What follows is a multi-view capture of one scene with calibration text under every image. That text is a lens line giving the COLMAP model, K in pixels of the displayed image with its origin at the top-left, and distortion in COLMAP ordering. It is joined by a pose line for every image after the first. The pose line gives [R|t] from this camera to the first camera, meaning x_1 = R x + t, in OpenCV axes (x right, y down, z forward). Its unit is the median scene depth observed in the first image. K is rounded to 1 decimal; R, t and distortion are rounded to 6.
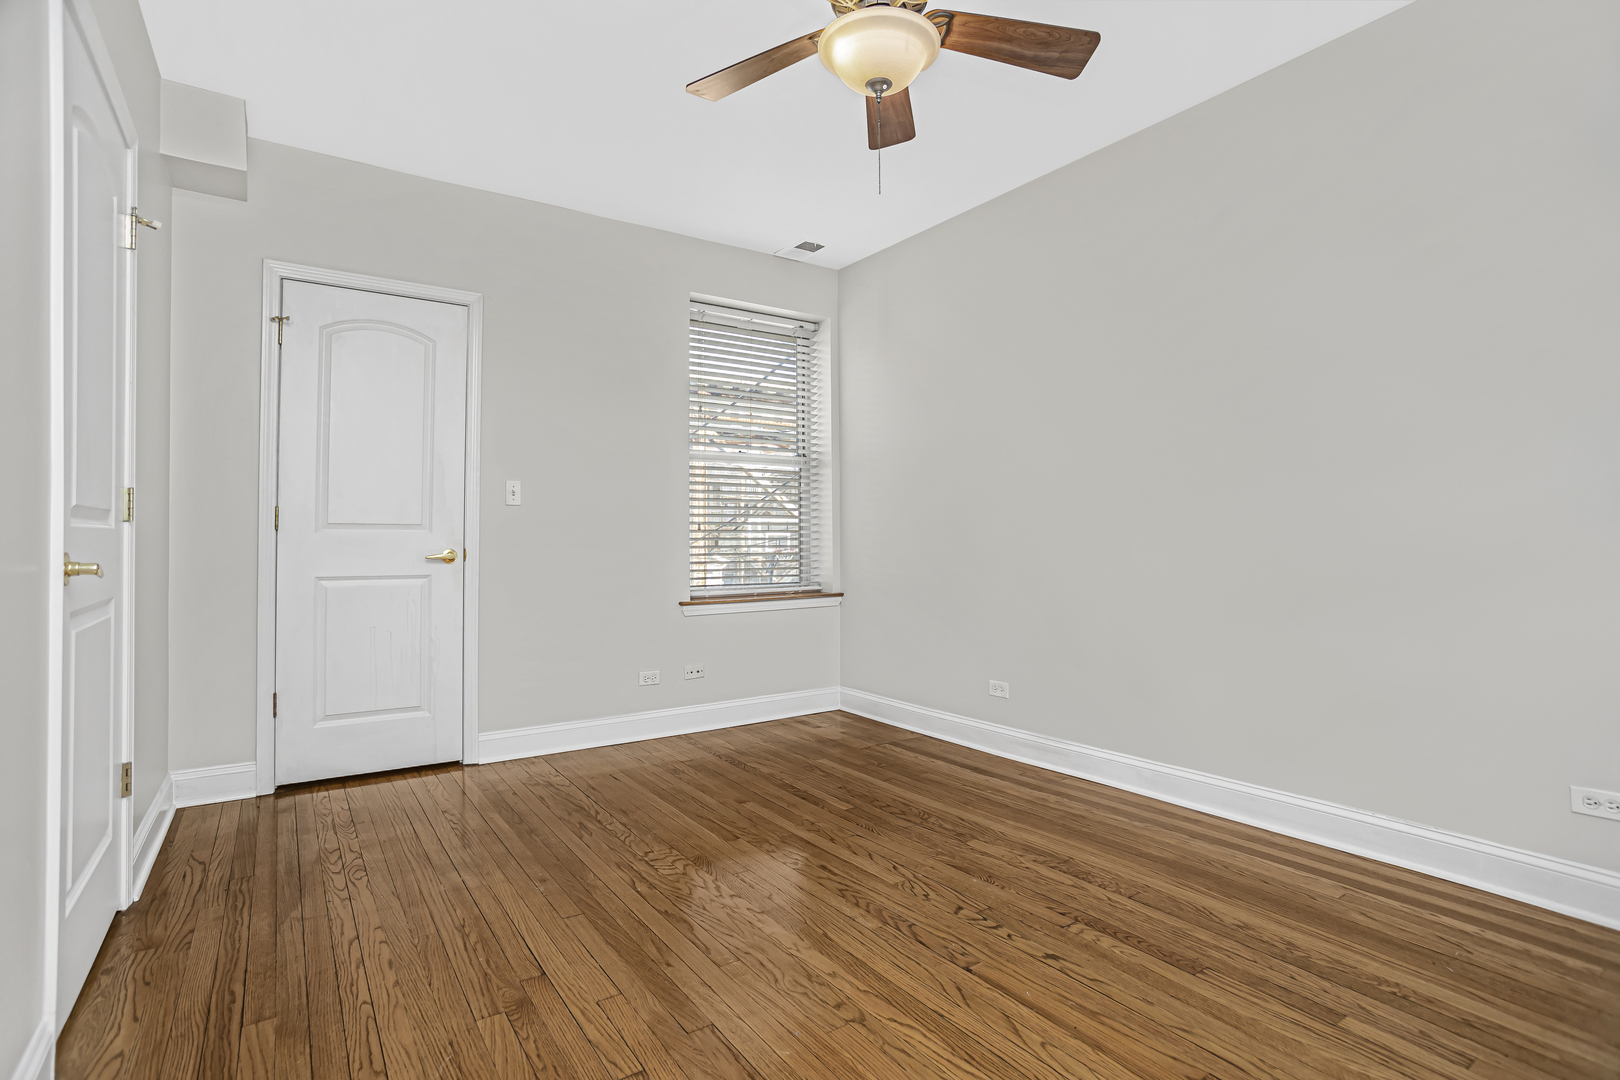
lens RADIAL K [[778.0, 0, 808.7], [0, 778.0, 545.0], [0, 0, 1]] dist [-0.059152, 0.031489]
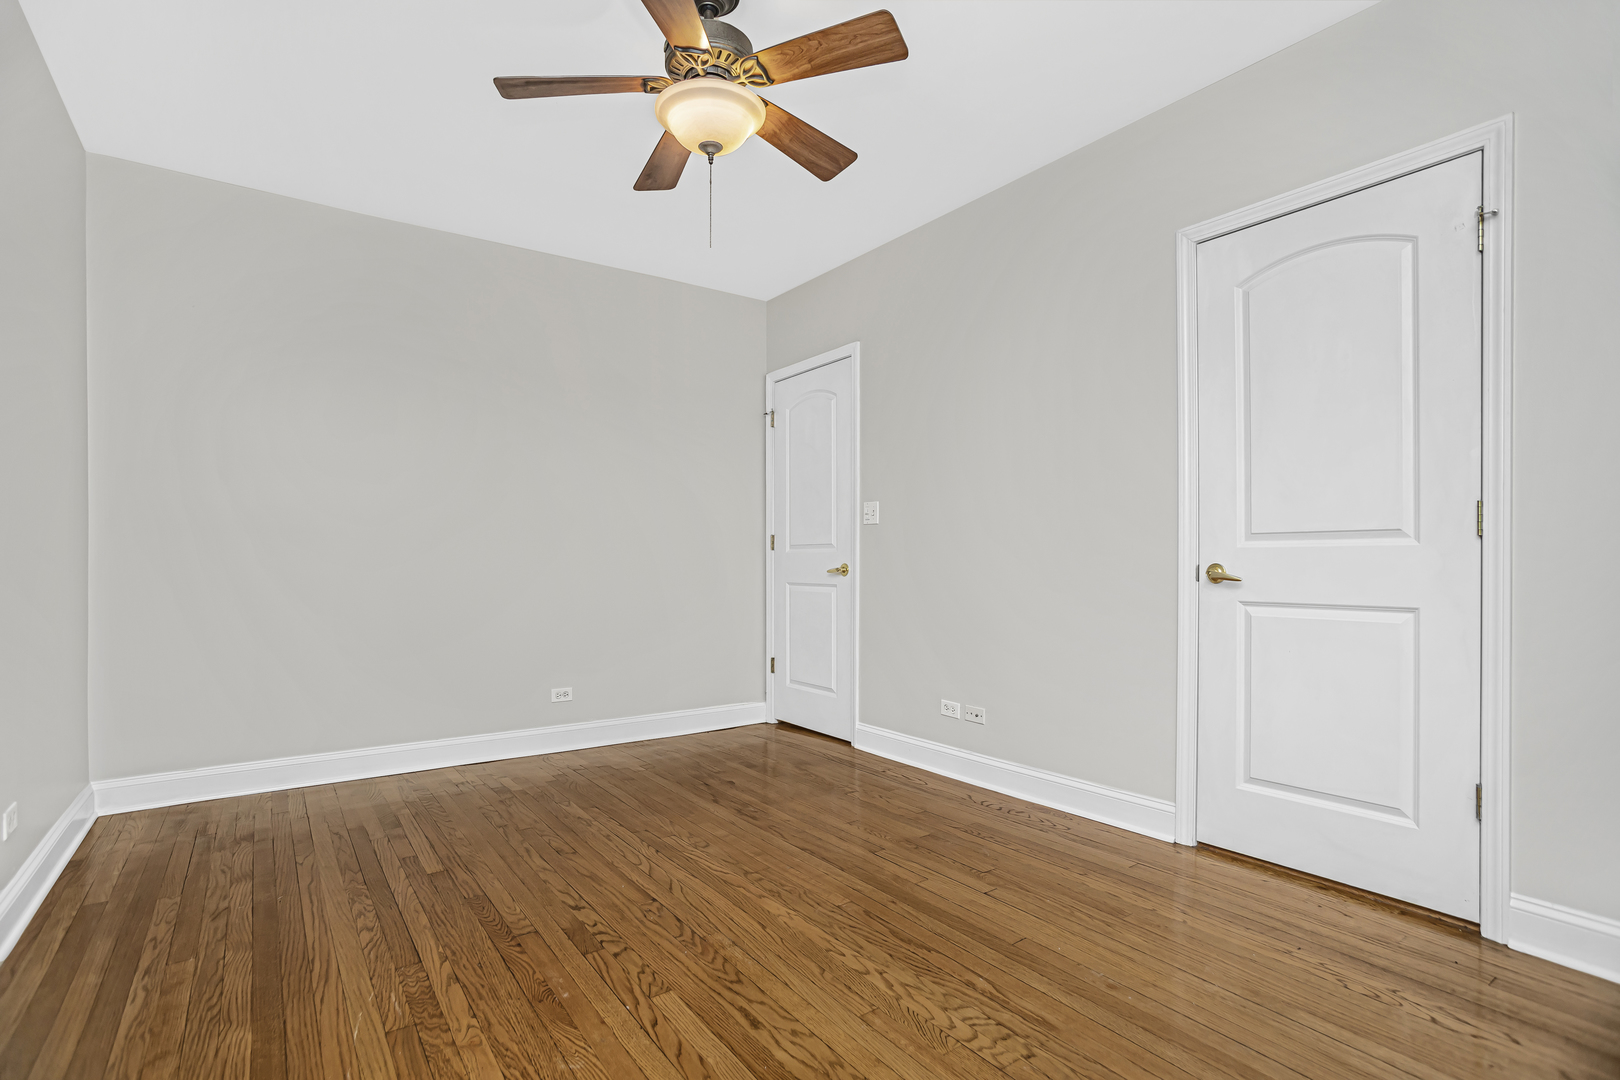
lens RADIAL K [[778.0, 0, 808.1], [0, 778.0, 546.3], [0, 0, 1]] dist [-0.059152, 0.031489]
pose [[-0.999752, 0.006773, -0.021198, -0.020395], [0.006931, 0.999949, -0.007372, -0.016713], [0.021147, -0.007517, -0.999748, 1.992888]]
